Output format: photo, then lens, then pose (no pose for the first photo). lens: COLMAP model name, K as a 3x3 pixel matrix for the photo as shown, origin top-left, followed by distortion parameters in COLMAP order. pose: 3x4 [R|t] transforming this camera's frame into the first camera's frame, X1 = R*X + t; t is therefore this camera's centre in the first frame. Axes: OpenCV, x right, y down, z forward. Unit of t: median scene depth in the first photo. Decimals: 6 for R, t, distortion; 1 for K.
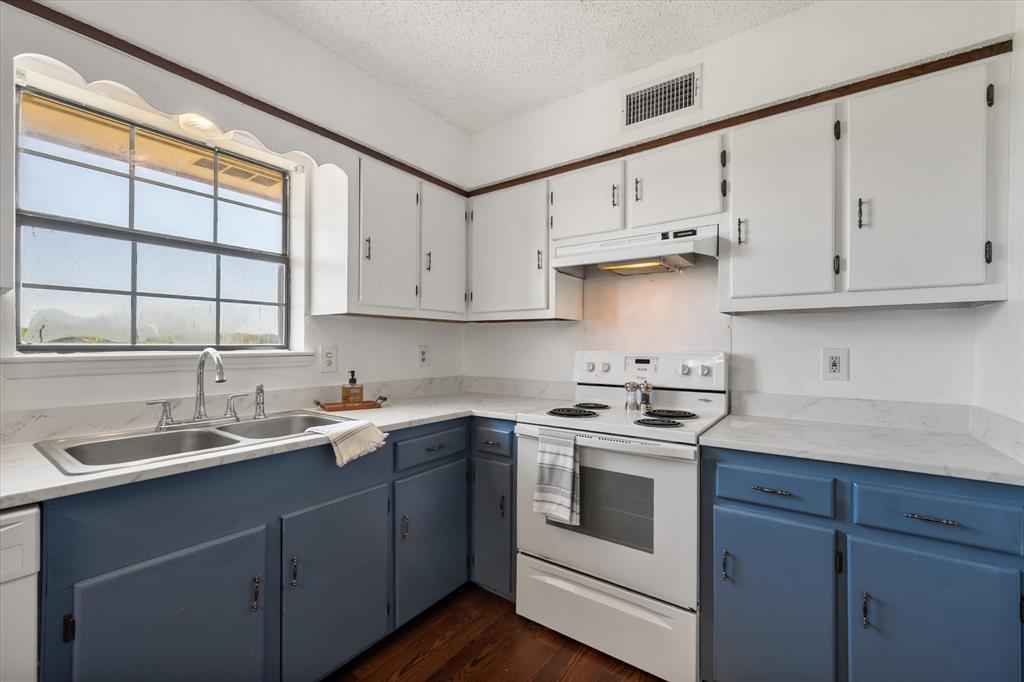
lens RADIAL K [[425.2, 0, 510.9], [0, 425.2, 344.6], [0, 0, 1]] dist [0.000075, -0.000015]
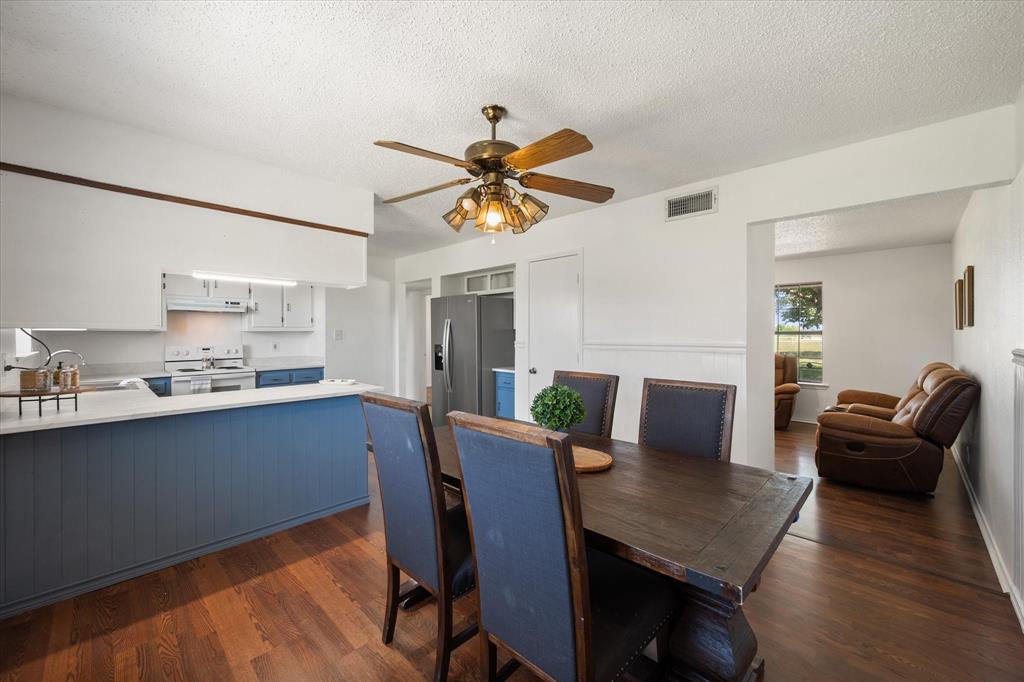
lens RADIAL K [[406.7, 0, 513.9], [0, 406.7, 337.3], [0, 0, 1]] dist [-0.000585, -0.000068]
pose [[0.147173, -0.014675, 0.989002, -2.080050], [0.002528, 0.999892, 0.014461, -0.069175], [-0.989108, 0.000372, 0.147194, -1.291388]]
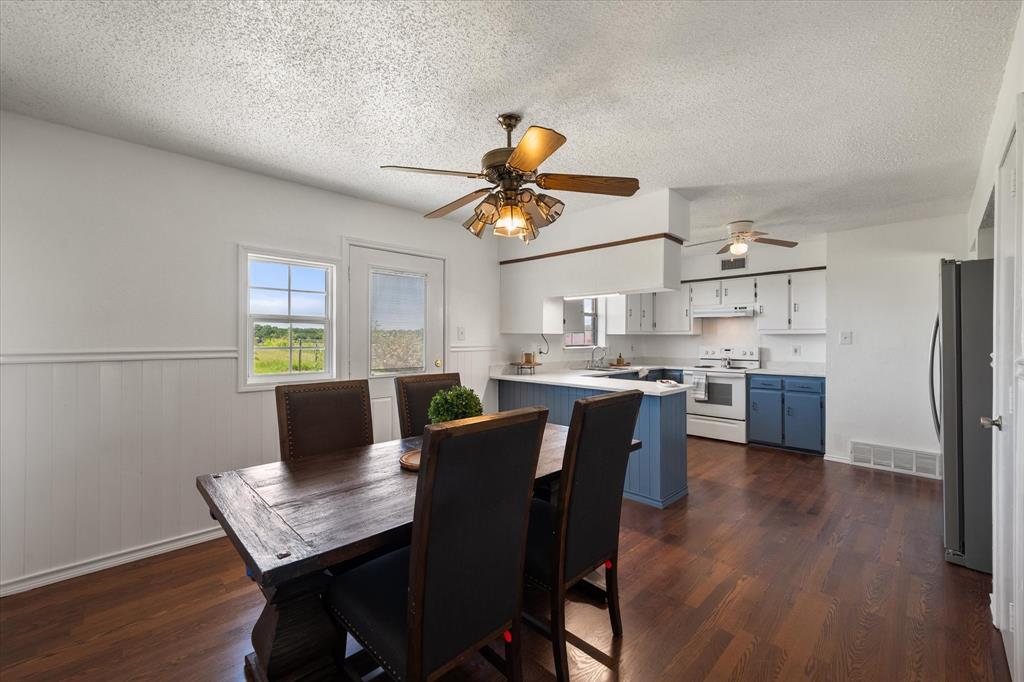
lens RADIAL K [[406.7, 0, 513.9], [0, 406.7, 337.3], [0, 0, 1]] dist [-0.000585, -0.000068]
pose [[0.985334, -0.004269, -0.170582, -0.731597], [0.003981, 0.999990, -0.002030, -0.053471], [0.170589, 0.001321, 0.985341, -2.215400]]
